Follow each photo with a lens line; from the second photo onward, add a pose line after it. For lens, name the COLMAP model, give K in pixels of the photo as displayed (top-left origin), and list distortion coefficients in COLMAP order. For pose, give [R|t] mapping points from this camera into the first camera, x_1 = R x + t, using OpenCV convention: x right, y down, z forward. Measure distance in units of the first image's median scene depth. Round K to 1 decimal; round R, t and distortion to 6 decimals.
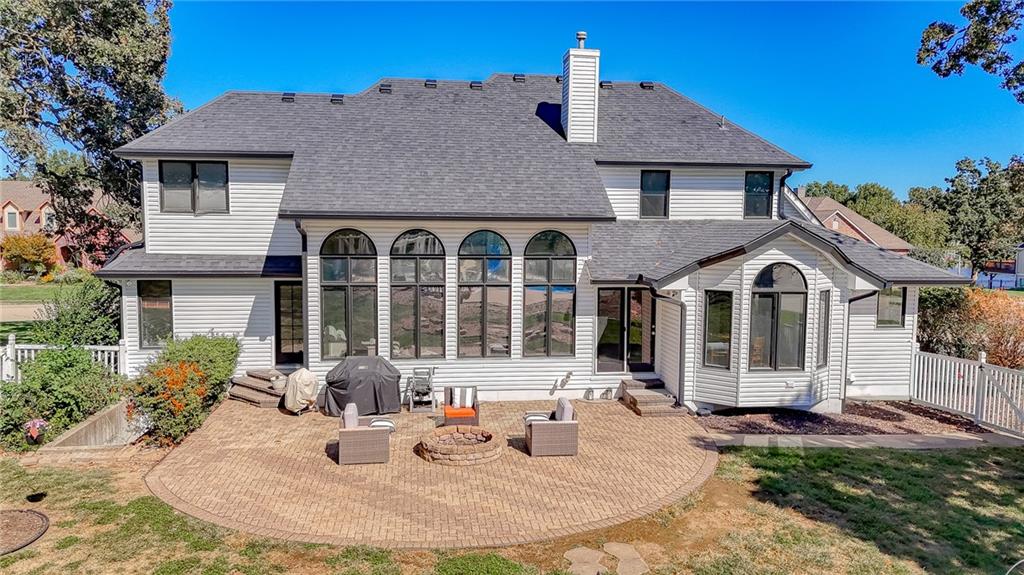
lens RADIAL K [[749.3, 0, 509.2], [0, 749.3, 287.7], [0, 0, 1]] dist [0.076758, -0.075190]
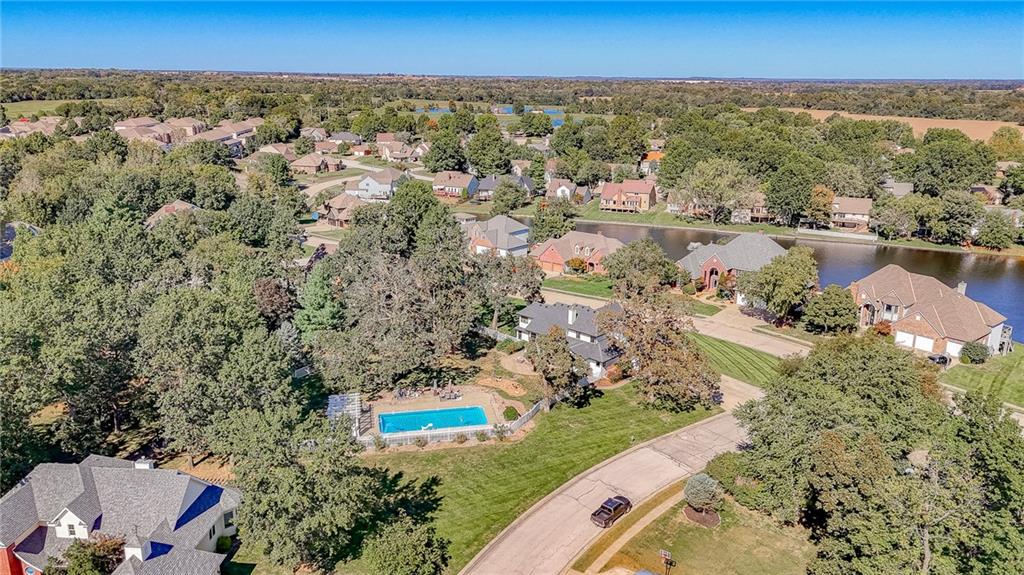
lens RADIAL K [[747.7, 0, 512.0], [0, 747.7, 287.5], [0, 0, 1]] dist [0.061868, -0.000591]
pose [[0.649351, 0.207119, -0.731741, 4.862318], [-0.068767, 0.974248, 0.214736, -2.040485], [0.757373, -0.089120, 0.646872, -3.803807]]
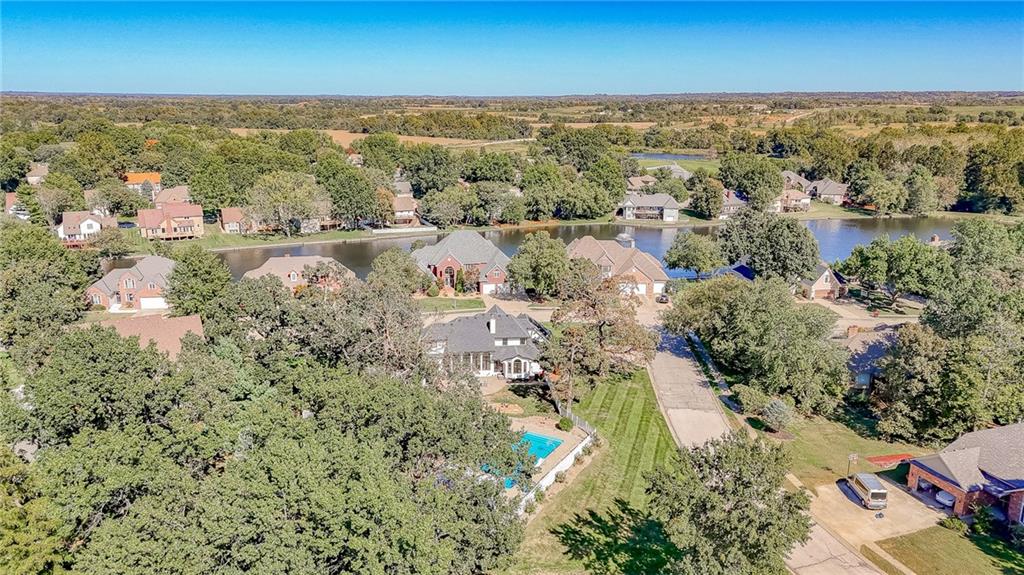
lens RADIAL K [[756.9, 0, 508.1], [0, 756.9, 287.5], [0, 0, 1]] dist [0.076844, -0.078363]
pose [[0.999942, 0.002624, -0.010403, 0.325209], [-0.000868, 0.986237, 0.165338, -1.802704], [0.010694, -0.165319, 0.986182, -5.692930]]
